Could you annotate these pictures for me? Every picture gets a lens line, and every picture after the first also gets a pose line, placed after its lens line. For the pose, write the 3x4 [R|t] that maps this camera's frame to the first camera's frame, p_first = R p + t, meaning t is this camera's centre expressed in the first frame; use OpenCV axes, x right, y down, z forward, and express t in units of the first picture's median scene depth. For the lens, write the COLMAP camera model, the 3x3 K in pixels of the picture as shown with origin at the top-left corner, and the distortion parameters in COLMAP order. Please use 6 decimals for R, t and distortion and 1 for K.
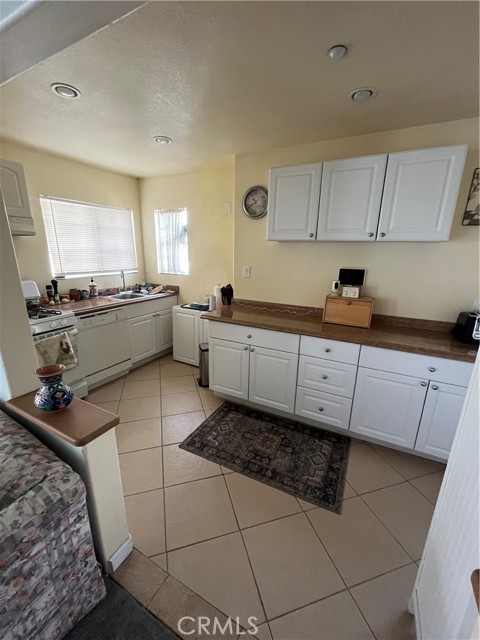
lens RADIAL K [[261.2, 0, 242.3], [0, 261.2, 321.8], [0, 0, 1]] dist [-0.002657, -0.000187]
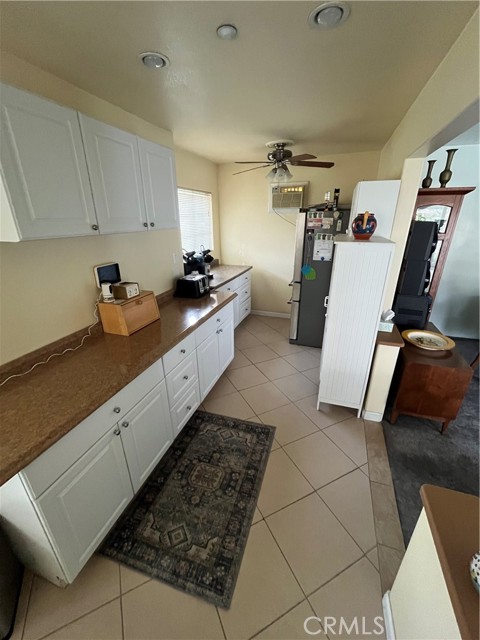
lens RADIAL K [[261.2, 0, 244.0], [0, 261.2, 320.1], [0, 0, 1]] dist [-0.002657, -0.000187]
pose [[-0.147103, -0.388103, 0.909801, -0.546560], [0.249439, 0.875523, 0.413811, -0.343136], [-0.957152, 0.287813, -0.031984, 0.814148]]
